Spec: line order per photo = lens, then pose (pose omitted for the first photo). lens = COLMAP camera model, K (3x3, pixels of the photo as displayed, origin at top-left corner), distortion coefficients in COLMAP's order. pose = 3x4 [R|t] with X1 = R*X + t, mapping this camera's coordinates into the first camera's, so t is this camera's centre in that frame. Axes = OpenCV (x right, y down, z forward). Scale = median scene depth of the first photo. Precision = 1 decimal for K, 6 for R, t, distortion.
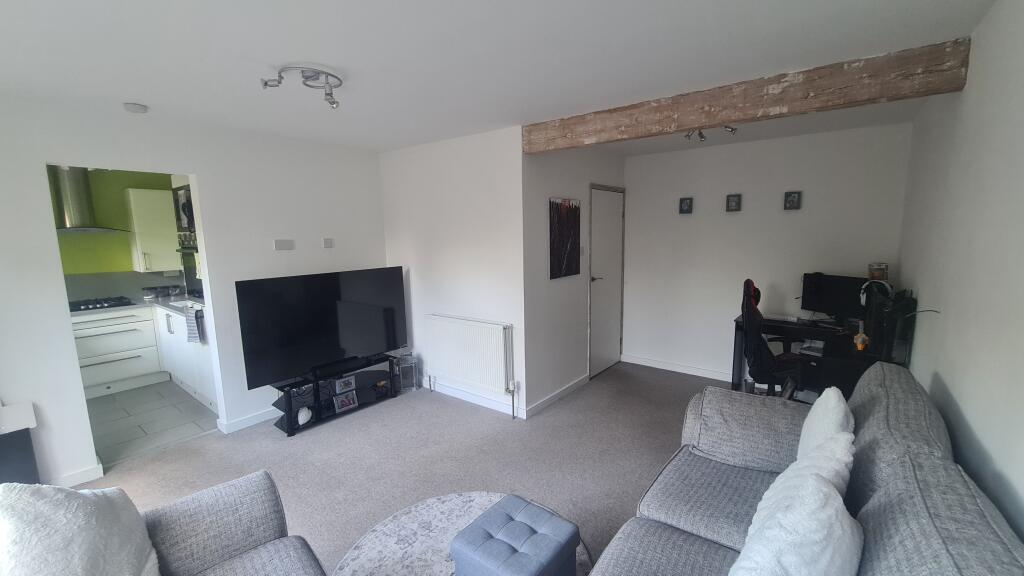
lens RADIAL K [[416.4, 0, 524.0], [0, 416.4, 290.7], [0, 0, 1]] dist [0.000885, 0.000276]
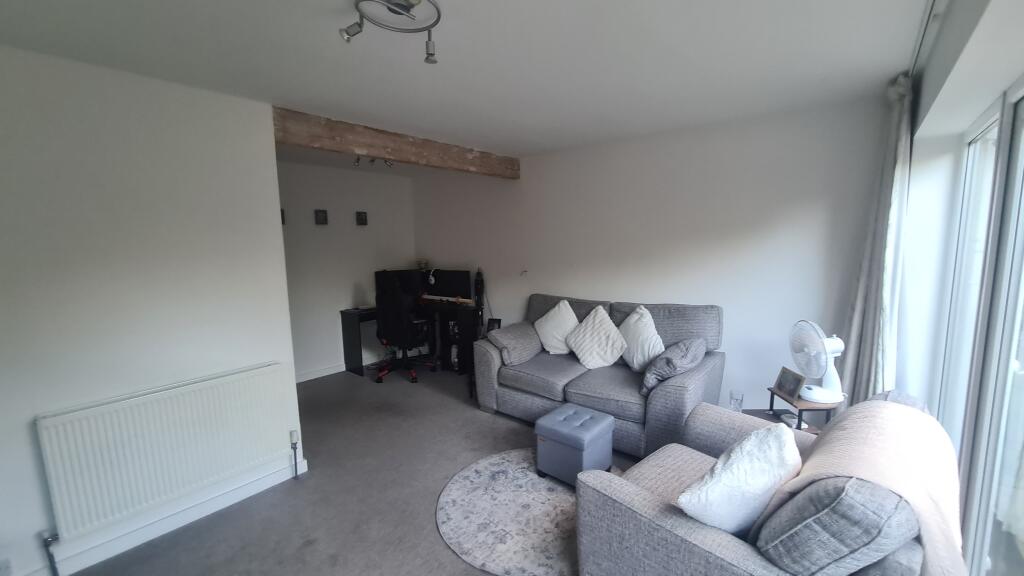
lens RADIAL K [[416.4, 0, 524.0], [0, 416.4, 290.7], [0, 0, 1]] dist [0.000885, 0.000276]
pose [[0.029820, -0.113686, 0.993069, -0.934449], [0.160329, 0.981191, 0.107512, -0.066234], [-0.986613, 0.156012, 0.047486, 0.619299]]
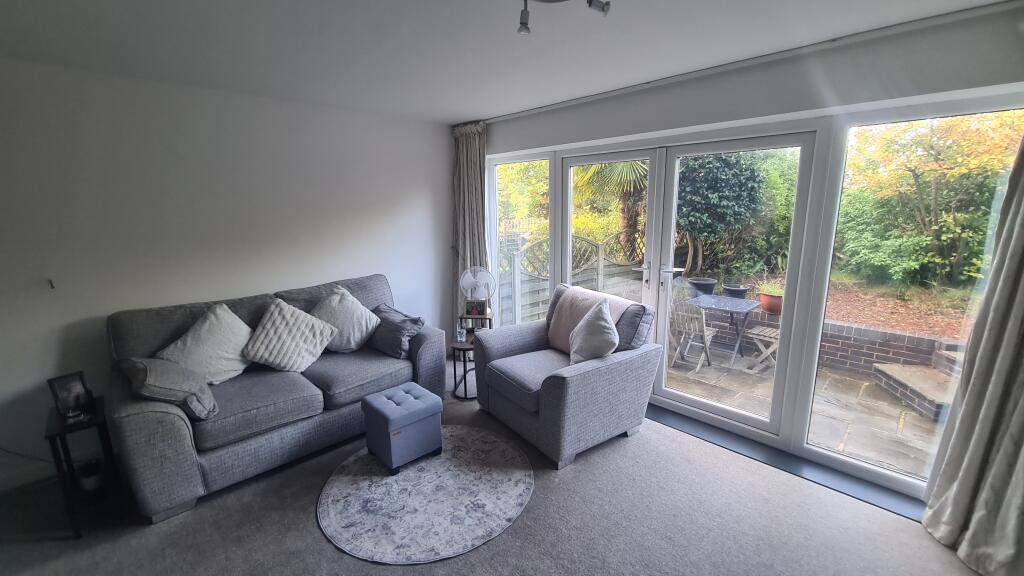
lens RADIAL K [[416.4, 0, 524.0], [0, 416.4, 290.7], [0, 0, 1]] dist [0.000885, 0.000276]
pose [[-0.990376, -0.003997, 0.138346, -0.417055], [0.043248, 0.940591, 0.336776, -0.193875], [-0.131473, 0.339519, -0.931366, 1.359282]]
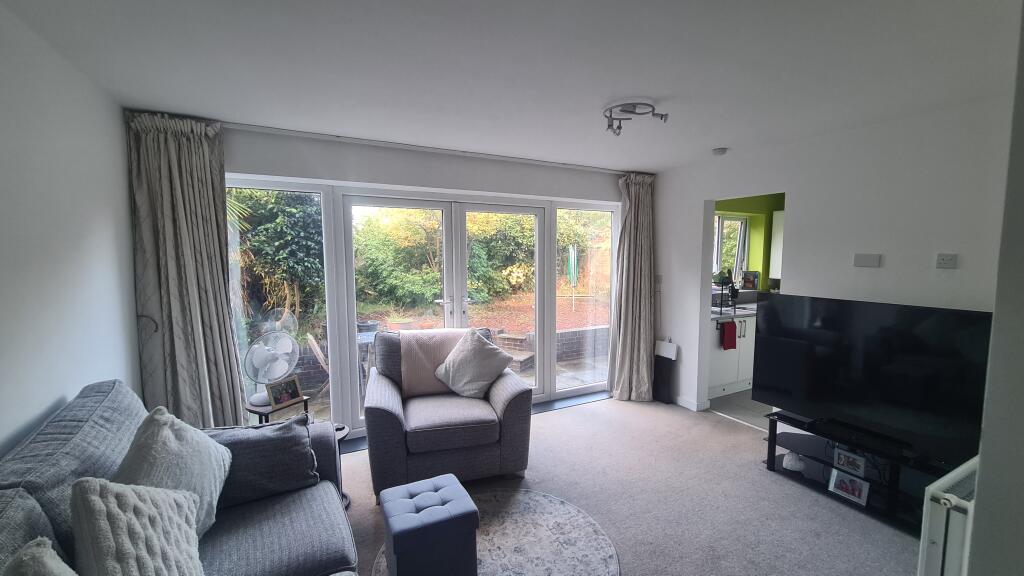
lens RADIAL K [[416.4, 0, 524.0], [0, 416.4, 290.7], [0, 0, 1]] dist [0.000885, 0.000276]
pose [[-0.416705, 0.099701, -0.903558, 0.516256], [-0.123566, 0.978529, 0.164960, -0.132855], [0.900604, 0.180389, -0.395439, 0.953794]]
